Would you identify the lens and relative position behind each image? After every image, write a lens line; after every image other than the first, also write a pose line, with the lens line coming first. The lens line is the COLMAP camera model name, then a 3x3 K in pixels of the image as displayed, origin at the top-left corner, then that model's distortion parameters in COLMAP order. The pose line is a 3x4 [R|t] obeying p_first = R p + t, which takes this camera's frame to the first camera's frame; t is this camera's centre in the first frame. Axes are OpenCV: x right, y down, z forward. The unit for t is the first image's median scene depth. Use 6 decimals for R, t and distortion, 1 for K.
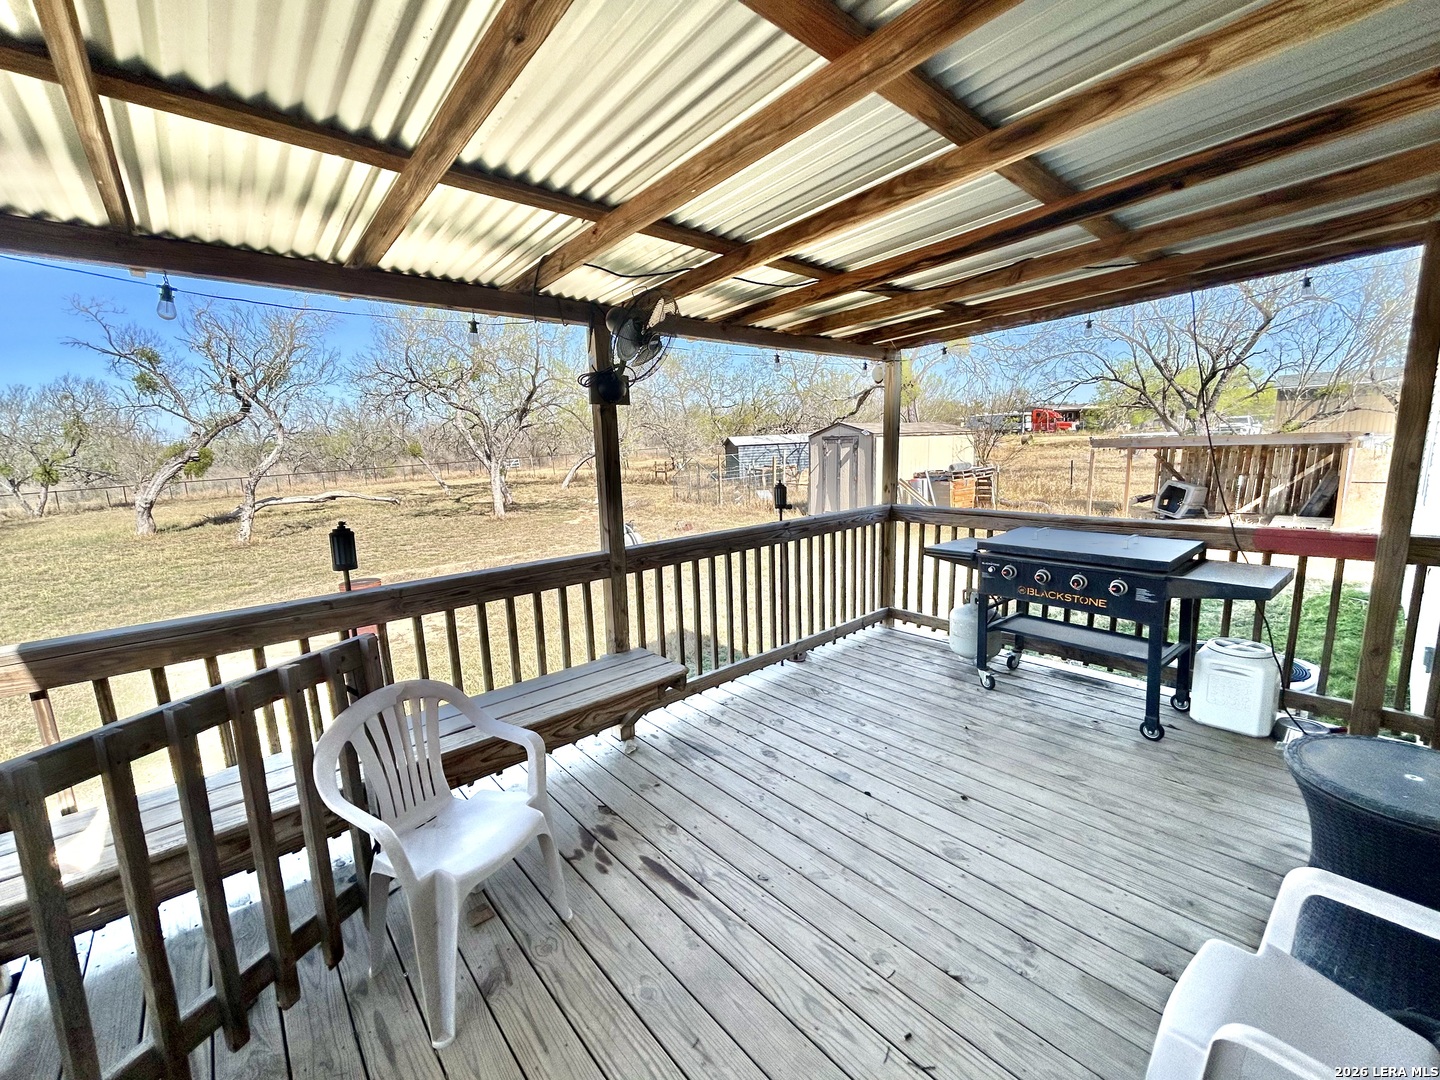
lens RADIAL K [[586.8, 0, 717.6], [0, 586.8, 541.4], [0, 0, 1]] dist [-0.000611, 0.001366]
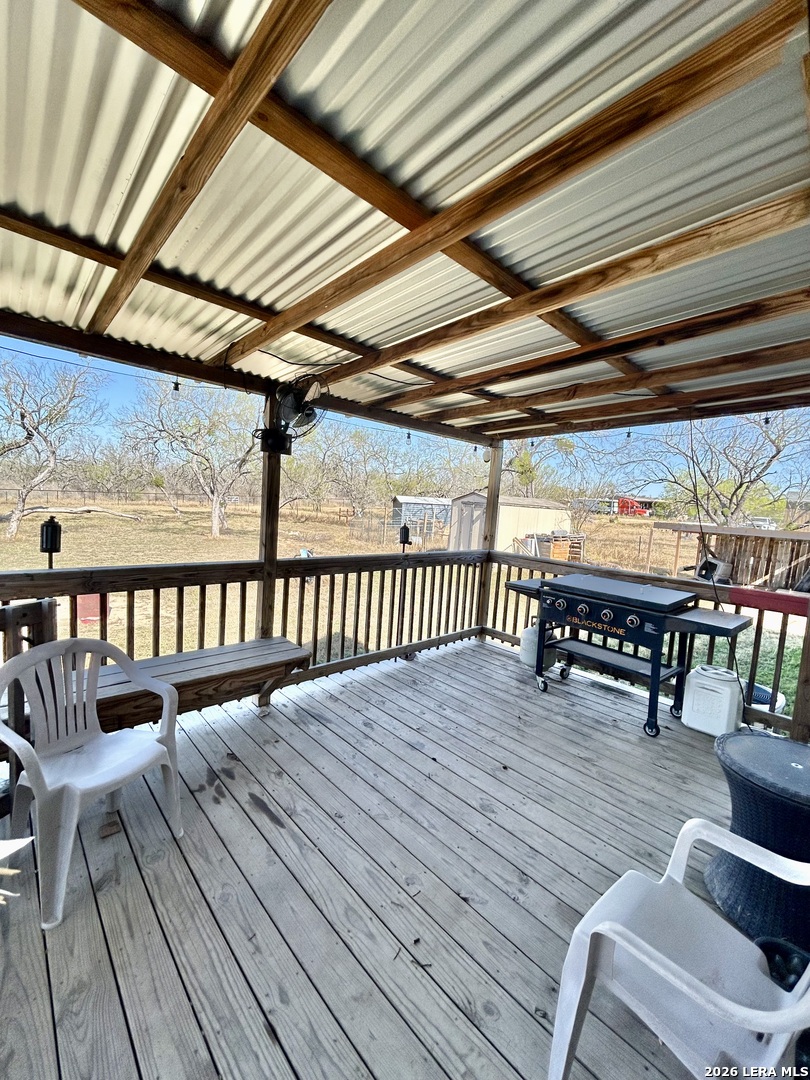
lens RADIAL K [[440.1, 0, 405.0], [0, 440.1, 540.0], [0, 0, 1]] dist [-0.000611, 0.001366]
pose [[0.994667, 0.094477, 0.041379, 0.094907], [-0.091007, 0.992715, -0.078963, 0.021301], [-0.048537, 0.074776, 0.996018, -0.021755]]
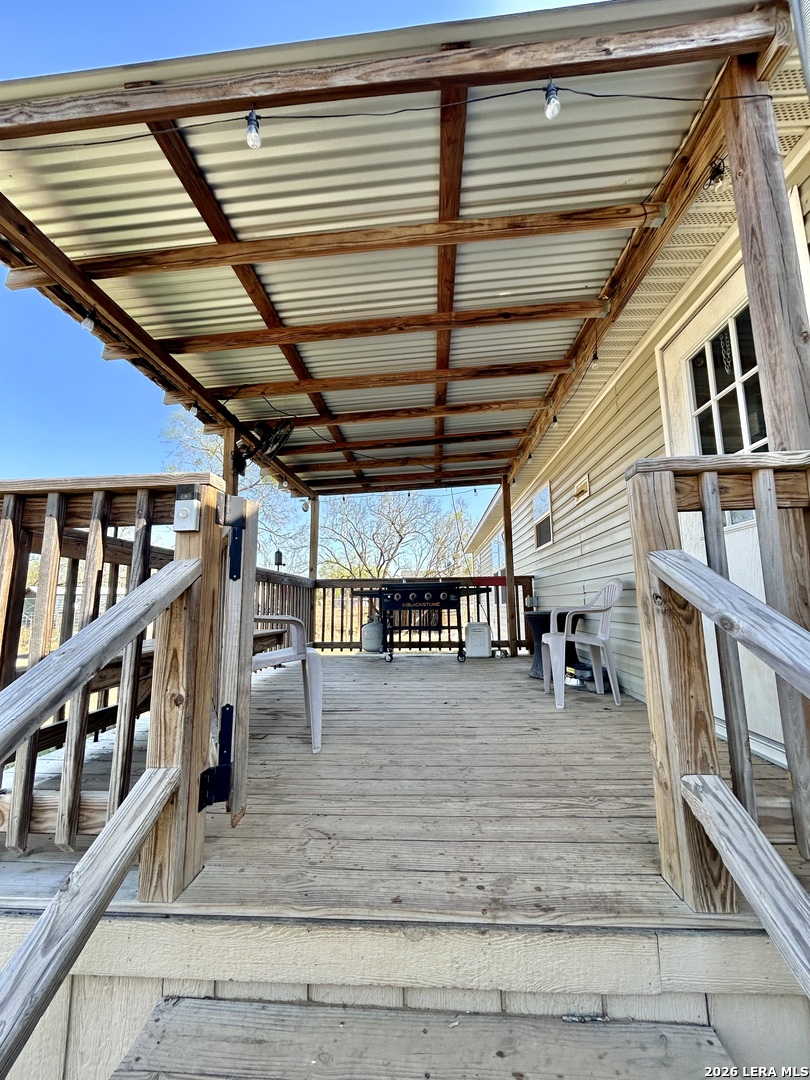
lens RADIAL K [[440.1, 0, 405.0], [0, 440.1, 540.0], [0, 0, 1]] dist [-0.000611, 0.001366]
pose [[0.713513, 0.126672, 0.689096, -0.703443], [0.098845, 0.955485, -0.277989, 0.359066], [-0.693634, 0.266462, 0.669231, -0.131279]]
